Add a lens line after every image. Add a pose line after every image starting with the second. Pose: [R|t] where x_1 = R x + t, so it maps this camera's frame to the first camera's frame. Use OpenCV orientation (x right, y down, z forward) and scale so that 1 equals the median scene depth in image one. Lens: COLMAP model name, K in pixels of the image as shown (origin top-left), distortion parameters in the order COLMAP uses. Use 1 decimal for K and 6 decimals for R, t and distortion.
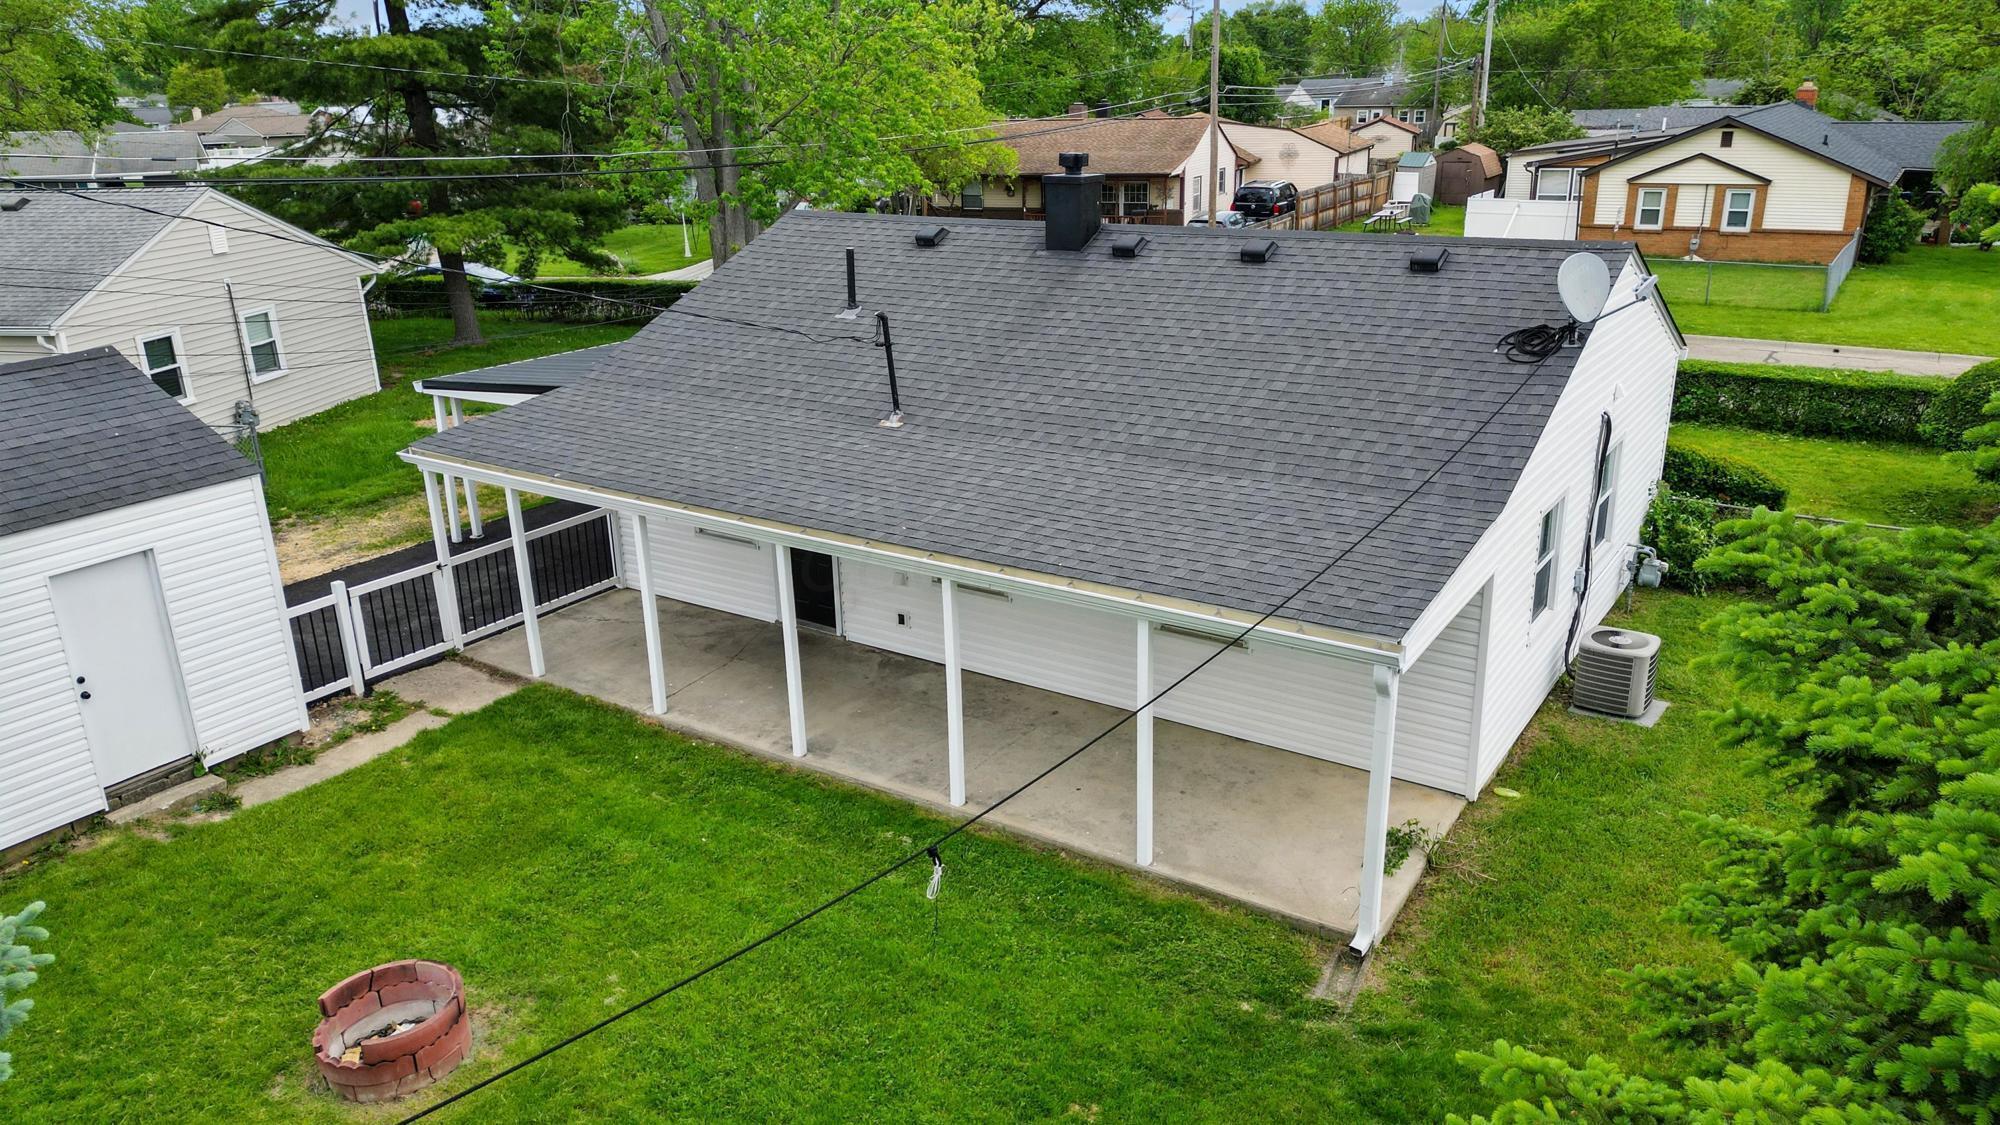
lens RADIAL K [[1396.3, 0, 1000.0], [0, 1396.3, 562.5], [0, 0, 1]] dist [-0.000193, -0.001276]
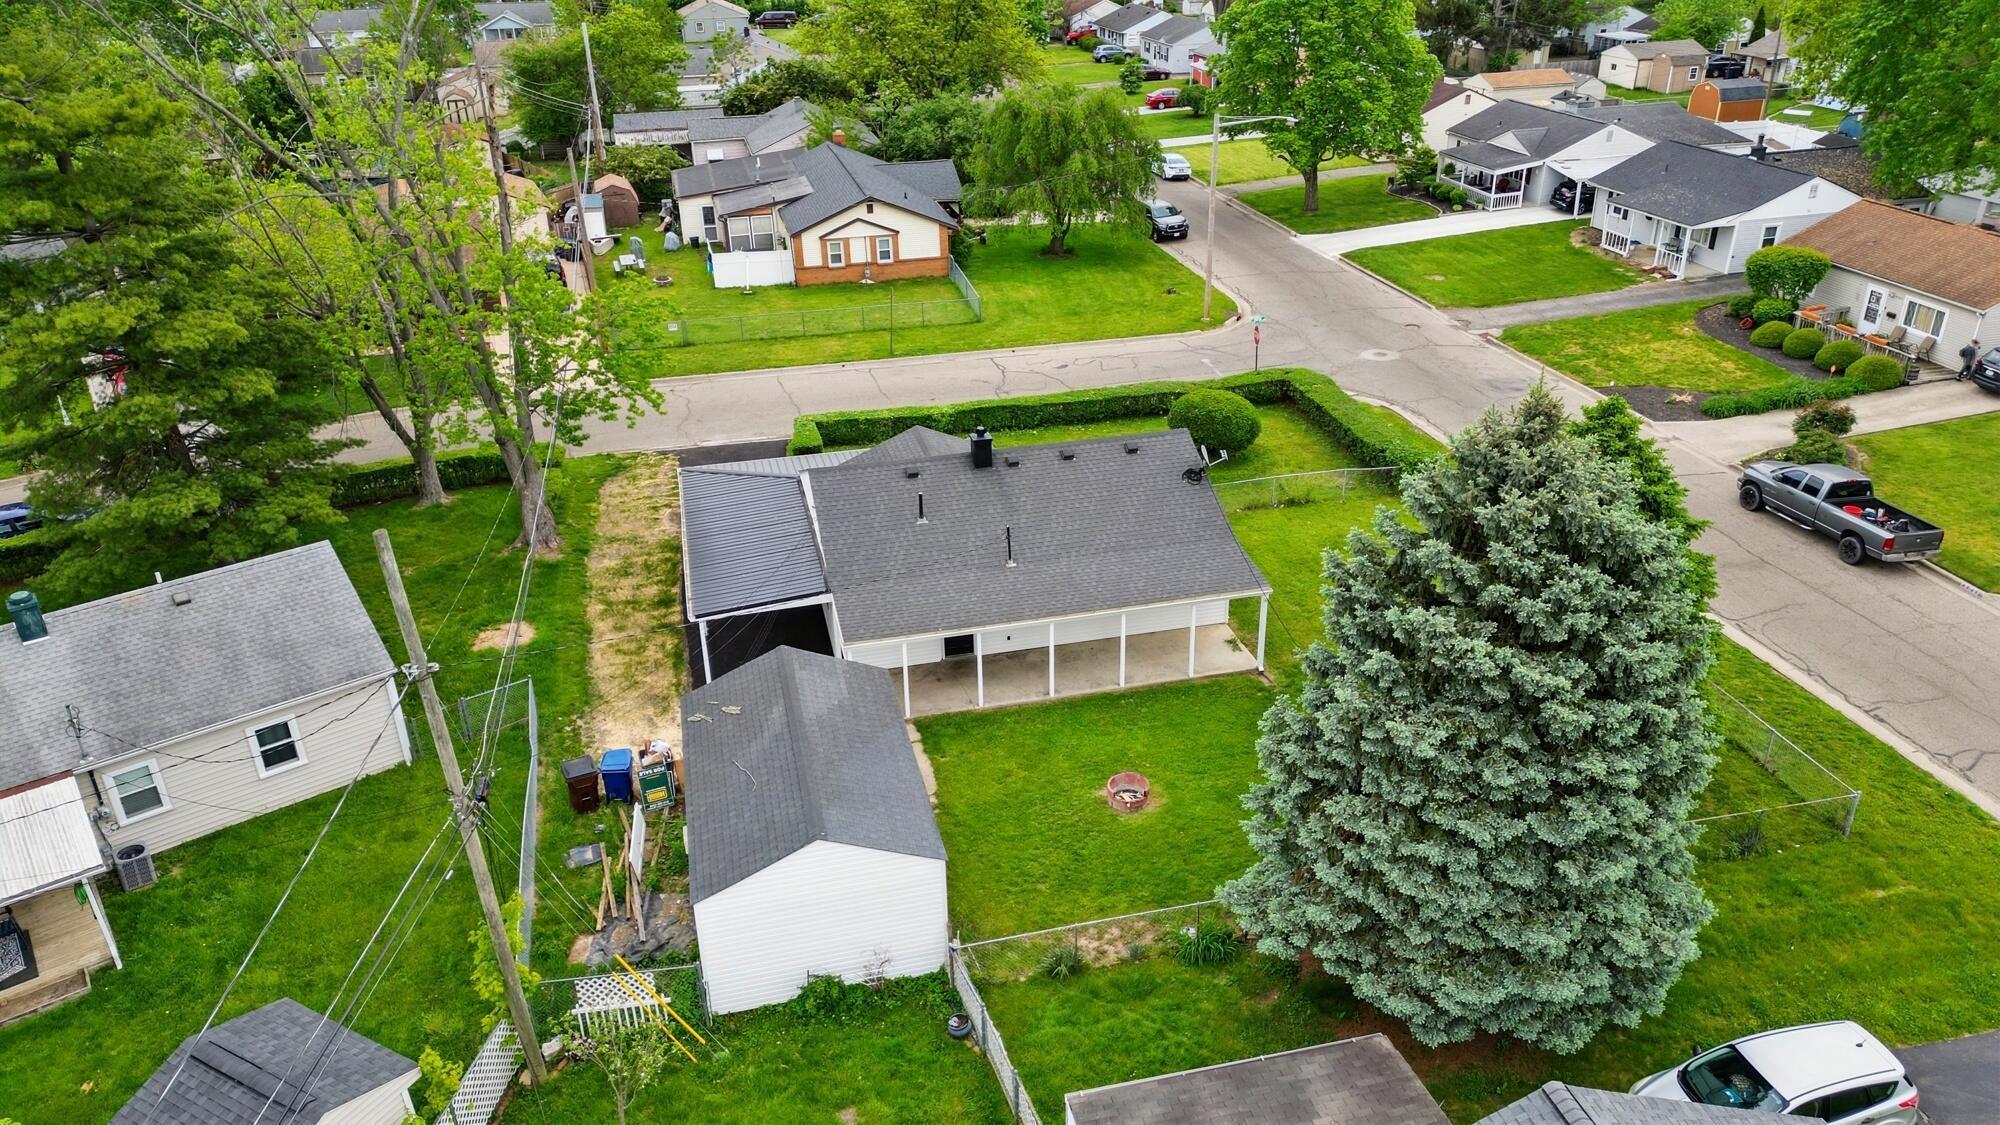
lens RADIAL K [[1396.3, 0, 1000.0], [0, 1396.3, 562.5], [0, 0, 1]] dist [-0.000193, -0.001276]
pose [[0.668574, -0.316641, 0.672865, -0.616834], [0.234726, 0.948419, 0.213083, -0.223460], [-0.705629, 0.015477, 0.708413, -0.266582]]
